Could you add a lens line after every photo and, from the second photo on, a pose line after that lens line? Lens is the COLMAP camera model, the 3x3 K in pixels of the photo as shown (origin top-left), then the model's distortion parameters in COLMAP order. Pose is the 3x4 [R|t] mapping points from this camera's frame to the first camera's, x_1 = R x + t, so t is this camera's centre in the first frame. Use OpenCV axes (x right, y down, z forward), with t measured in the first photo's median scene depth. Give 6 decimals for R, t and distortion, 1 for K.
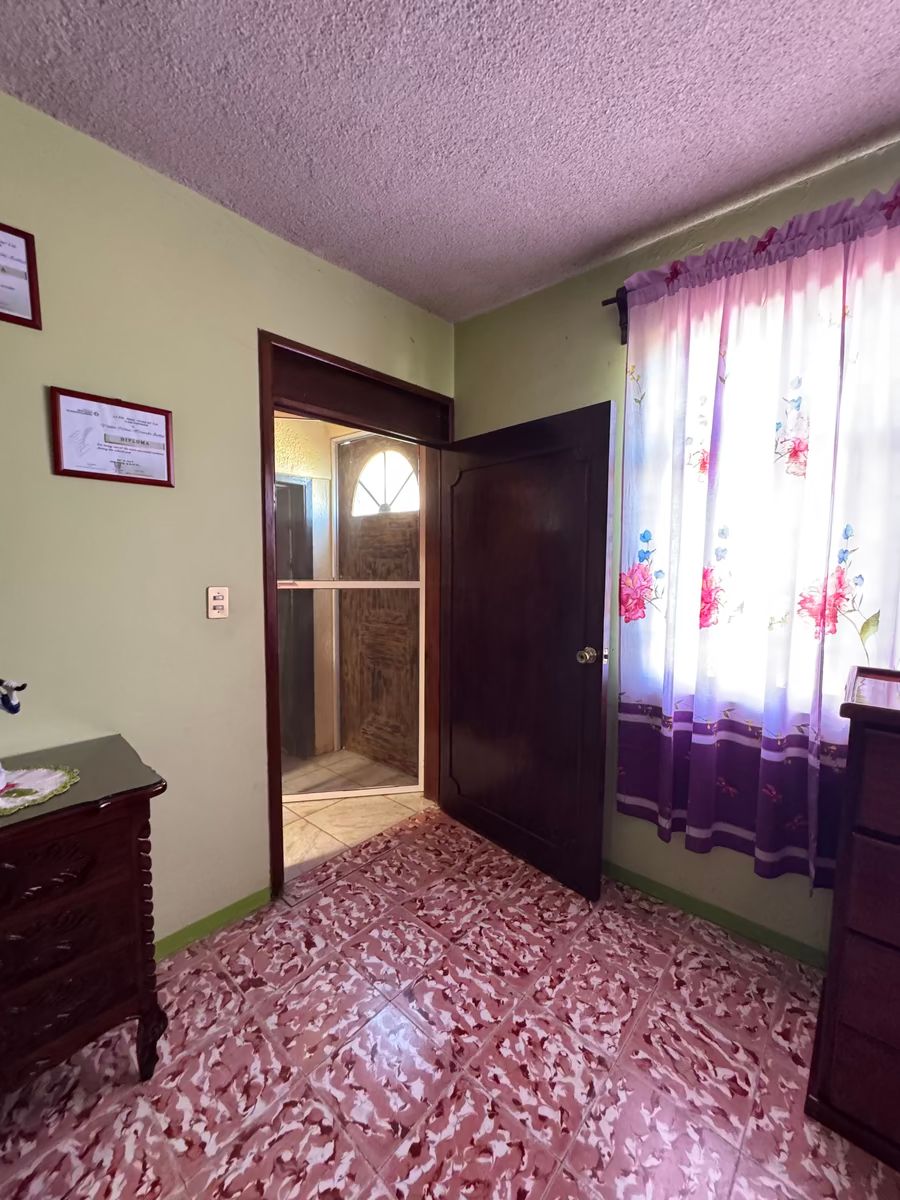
lens RADIAL K [[479.7, 0, 449.1], [0, 479.7, 603.0], [0, 0, 1]] dist [-0.003638, 0.000233]
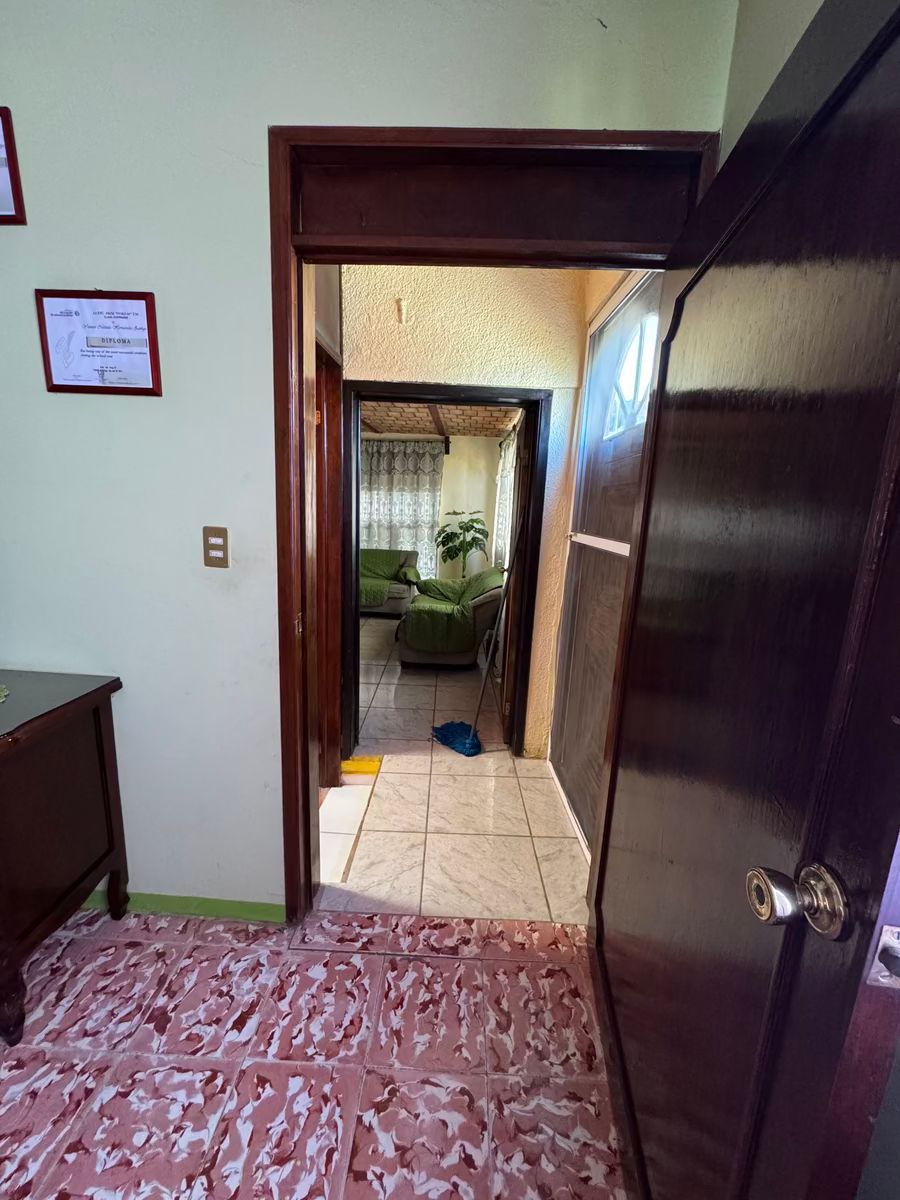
lens RADIAL K [[479.7, 0, 443.9], [0, 479.7, 602.6], [0, 0, 1]] dist [-0.003638, 0.000233]
pose [[0.655540, 0.171261, -0.735484, 0.334873], [-0.103448, 0.985128, 0.137188, -0.054894], [0.748042, -0.013848, 0.663507, 0.732985]]
